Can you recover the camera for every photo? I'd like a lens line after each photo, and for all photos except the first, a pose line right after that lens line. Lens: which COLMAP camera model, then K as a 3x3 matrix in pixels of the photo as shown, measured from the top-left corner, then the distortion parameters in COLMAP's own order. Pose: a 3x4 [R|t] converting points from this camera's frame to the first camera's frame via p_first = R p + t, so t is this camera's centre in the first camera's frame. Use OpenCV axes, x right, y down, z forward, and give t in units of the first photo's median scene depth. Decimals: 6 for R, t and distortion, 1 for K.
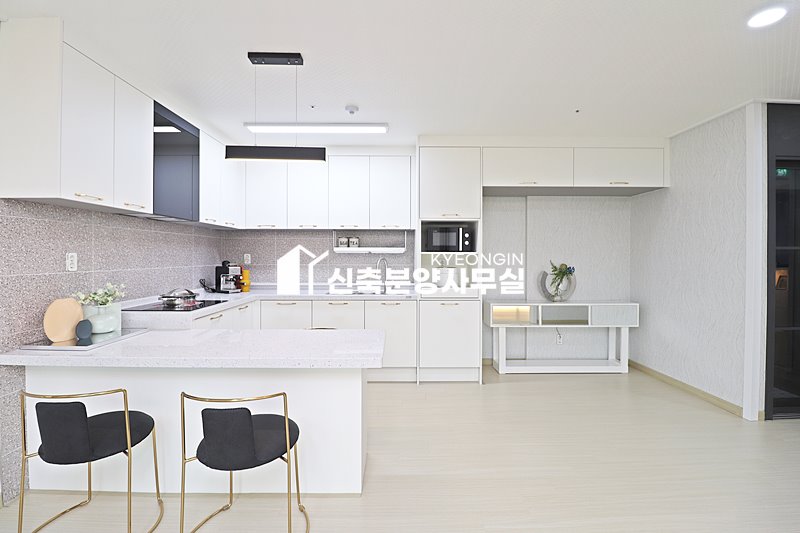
lens RADIAL K [[369.7, 0, 398.8], [0, 369.7, 260.7], [0, 0, 1]] dist [-0.011127, -0.006415]
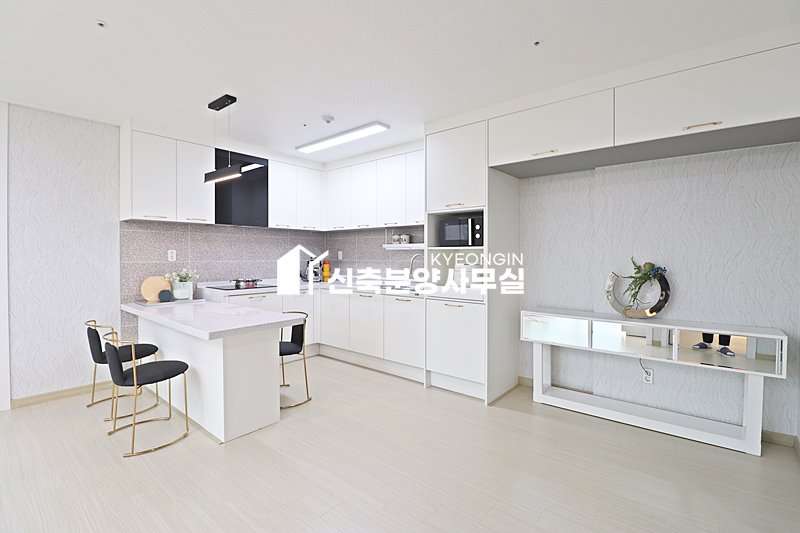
lens RADIAL K [[369.7, 0, 401.8], [0, 369.7, 261.7], [0, 0, 1]] dist [-0.011127, -0.006415]
pose [[0.763170, 0.010399, -0.646114, 0.606267], [-0.007994, 0.999946, 0.006652, 0.007329], [0.646148, 0.000089, 0.763212, 0.236888]]
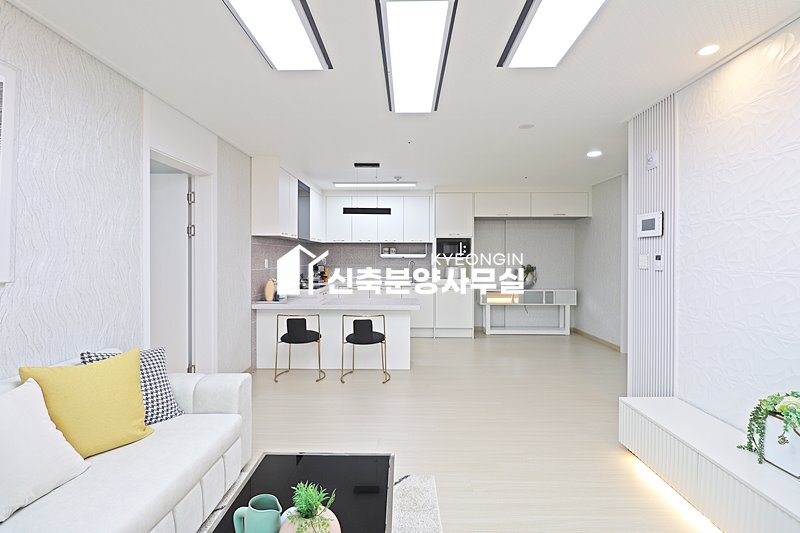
lens RADIAL K [[369.7, 0, 401.3], [0, 369.7, 260.0], [0, 0, 1]] dist [-0.011127, -0.006415]
pose [[0.999642, 0.000854, -0.026729, -0.049786], [-0.000946, 0.999994, -0.003444, -0.005837], [0.026726, 0.003468, 0.999637, -0.623753]]
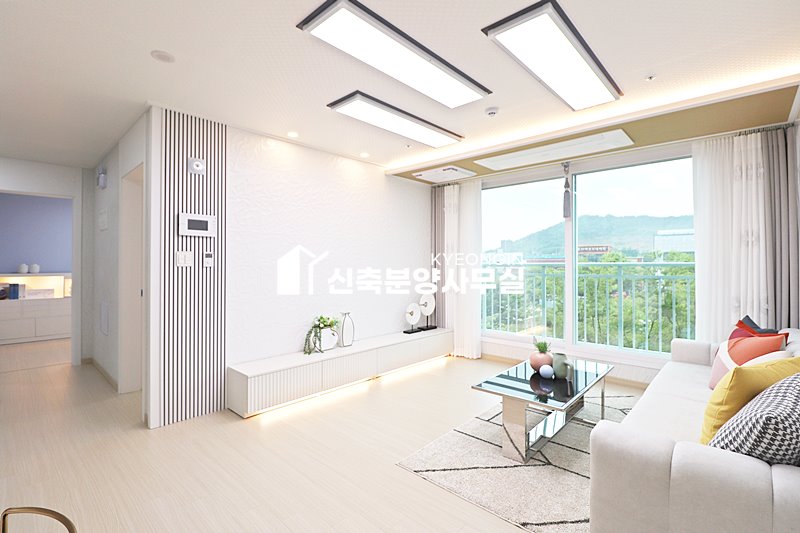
lens RADIAL K [[369.7, 0, 391.9], [0, 369.7, 262.3], [0, 0, 1]] dist [-0.011127, -0.006415]
pose [[-0.723054, 0.000916, 0.690791, -0.428199], [0.007856, 0.999945, 0.006898, -0.001195], [-0.690747, 0.010415, -0.723022, 0.416415]]
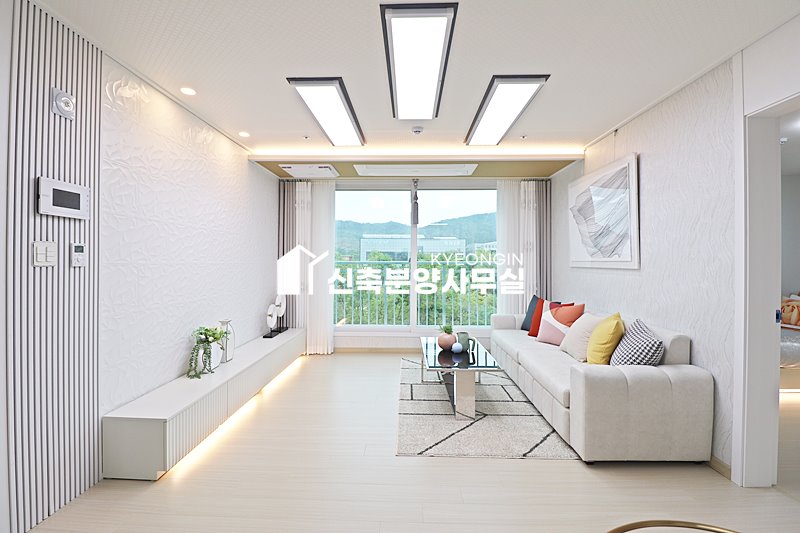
lens RADIAL K [[369.7, 0, 396.8], [0, 369.7, 261.4], [0, 0, 1]] dist [-0.011127, -0.006415]
pose [[-0.999207, -0.005510, 0.039425, -0.037616], [-0.004993, 0.999901, 0.013178, -0.004887], [-0.039494, 0.012971, -0.999136, 0.602335]]
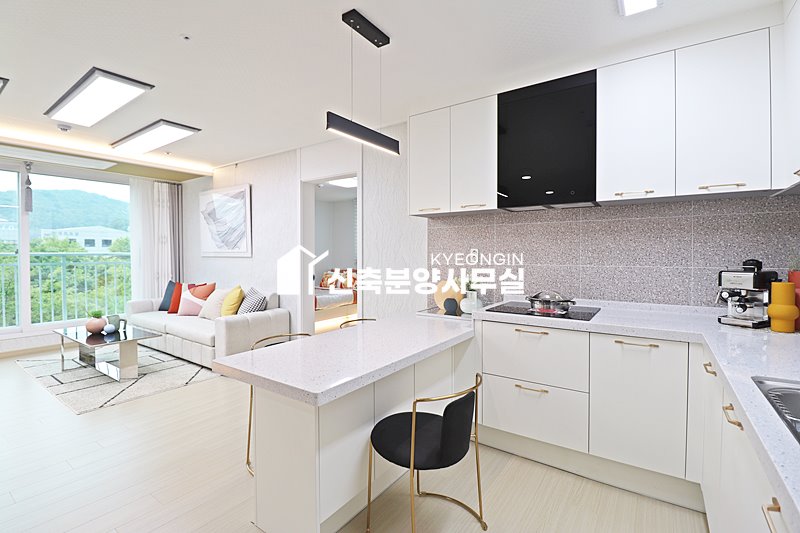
lens RADIAL K [[369.7, 0, 398.4], [0, 369.7, 258.2], [0, 0, 1]] dist [-0.011127, -0.006415]
pose [[-0.583797, 0.010016, -0.811838, 0.203709], [-0.010946, 0.999736, 0.020206, -0.006963], [0.811826, 0.020682, -0.583533, 0.936879]]
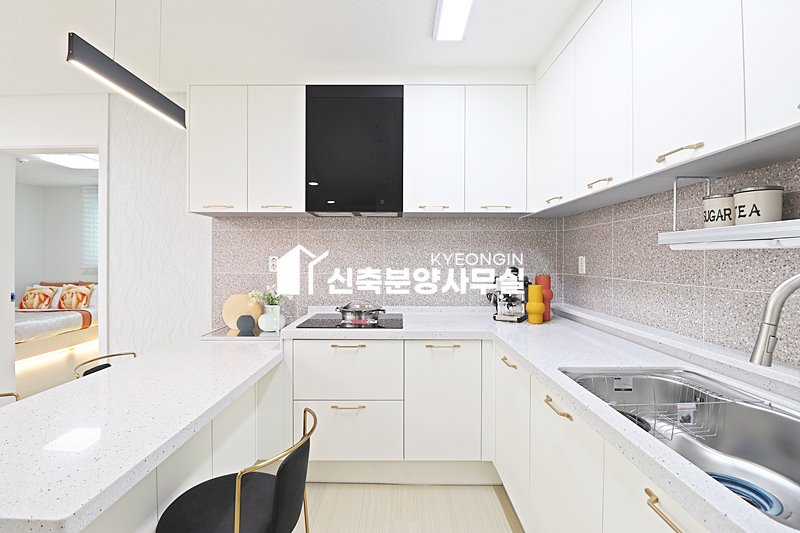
lens RADIAL K [[369.7, 0, 399.8], [0, 369.7, 260.0], [0, 0, 1]] dist [-0.011127, -0.006415]
pose [[-0.012562, 0.000089, -0.999921, 0.153341], [-0.015950, 0.999873, 0.000289, -0.009806], [0.999794, 0.015952, -0.012559, 0.851285]]
